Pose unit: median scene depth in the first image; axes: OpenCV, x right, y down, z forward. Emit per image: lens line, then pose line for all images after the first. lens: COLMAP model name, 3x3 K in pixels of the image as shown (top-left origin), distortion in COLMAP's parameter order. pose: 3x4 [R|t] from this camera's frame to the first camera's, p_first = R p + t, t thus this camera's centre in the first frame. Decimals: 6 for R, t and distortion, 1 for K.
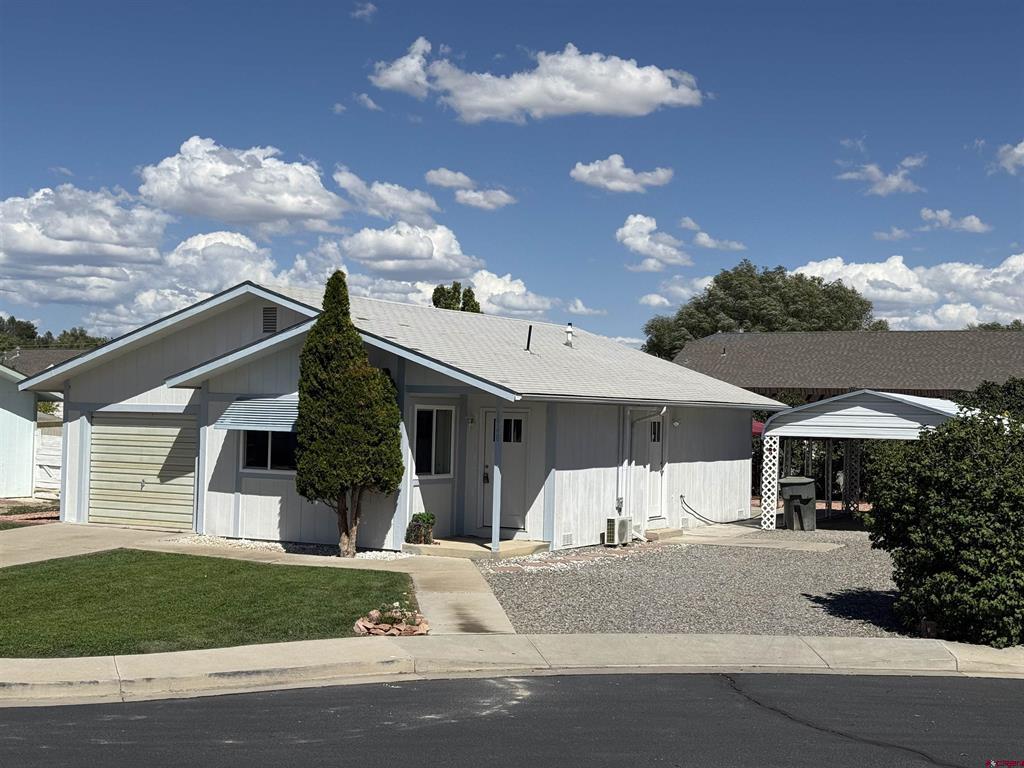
lens RADIAL K [[1427.9, 0, 512.0], [0, 1427.9, 384.0], [0, 0, 1]] dist [0.133720, -0.029206]
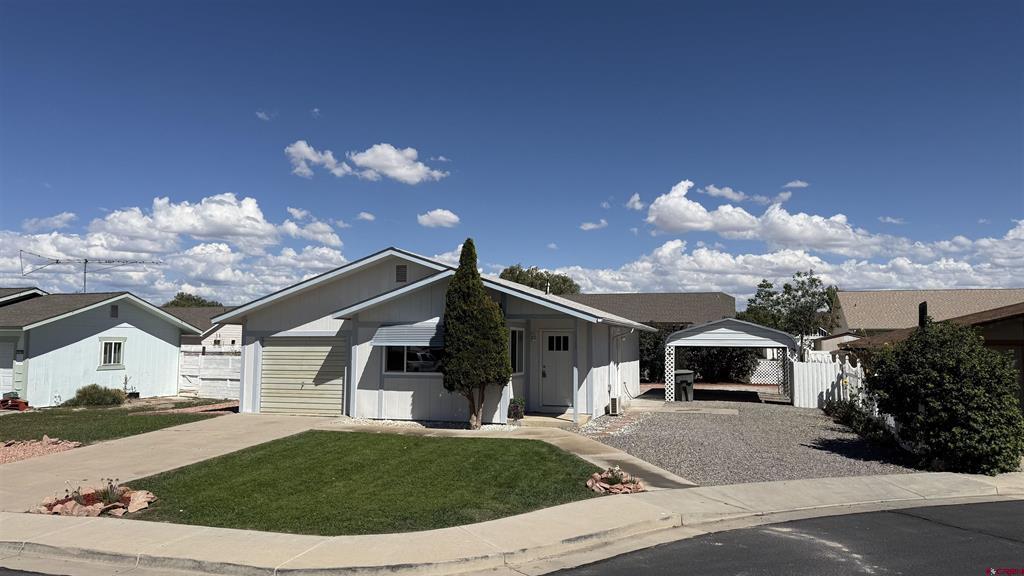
lens RADIAL K [[715.3, 0, 512.0], [0, 715.3, 288.0], [0, 0, 1]] dist [0.098650, -0.130511]
pose [[0.977937, -0.000454, 0.208900, -0.218164], [0.012221, 0.998410, -0.055037, 0.014325], [-0.208543, 0.056376, 0.976387, 0.239406]]
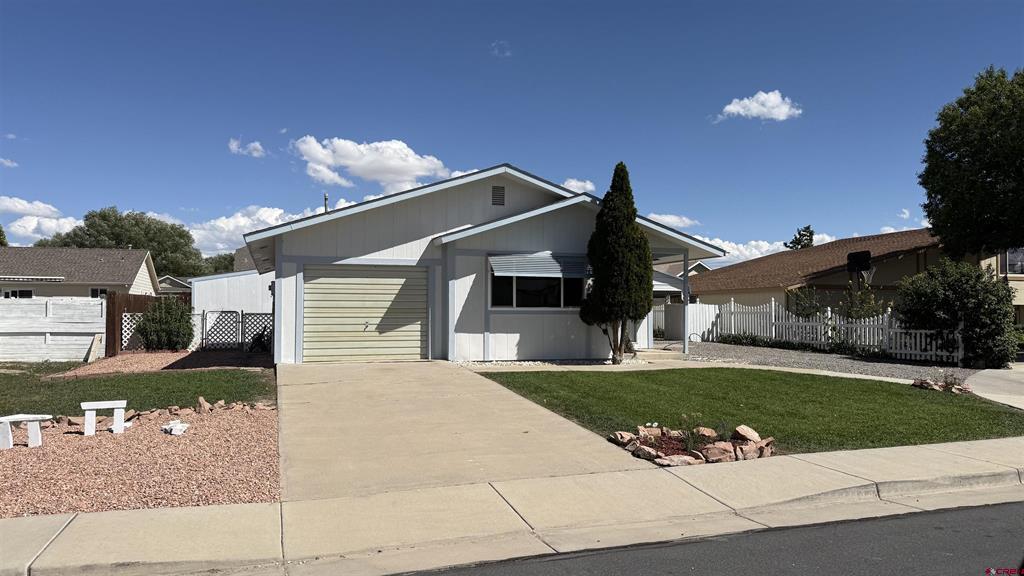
lens RADIAL K [[714.4, 0, 502.6], [0, 714.4, 286.5], [0, 0, 1]] dist [0.099411, -0.133715]
pose [[0.681749, 0.003926, 0.731576, -0.667178], [0.000363, 0.999984, -0.005704, 0.044224], [-0.731586, 0.004154, 0.681736, 0.559025]]
